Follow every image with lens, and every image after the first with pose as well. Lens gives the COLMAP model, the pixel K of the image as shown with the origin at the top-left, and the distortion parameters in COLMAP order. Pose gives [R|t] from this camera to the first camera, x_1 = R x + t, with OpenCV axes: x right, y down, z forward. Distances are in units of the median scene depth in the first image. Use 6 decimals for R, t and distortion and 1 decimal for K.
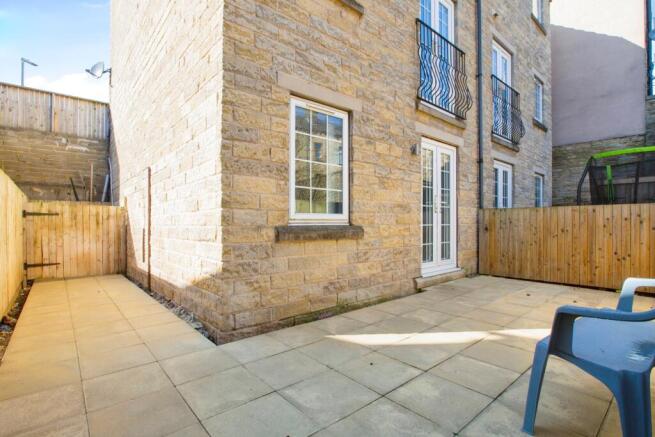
lens RADIAL K [[314.6, 0, 327.7], [0, 314.6, 230.2], [0, 0, 1]] dist [-0.031840, -0.000239]
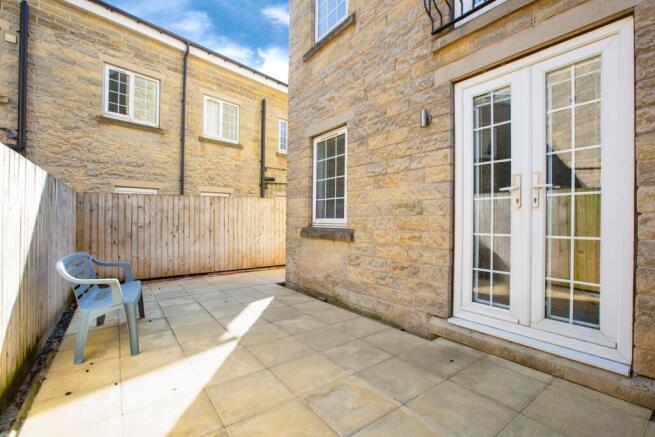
lens RADIAL K [[298.1, 0, 328.0], [0, 298.1, 214.6], [0, 0, 1]] dist [-0.023003, -0.000086]
pose [[-0.071414, -0.004503, -0.997437, 1.087509], [-0.014218, 0.999893, -0.003496, -0.059078], [0.997345, 0.013932, -0.071471, 1.000117]]
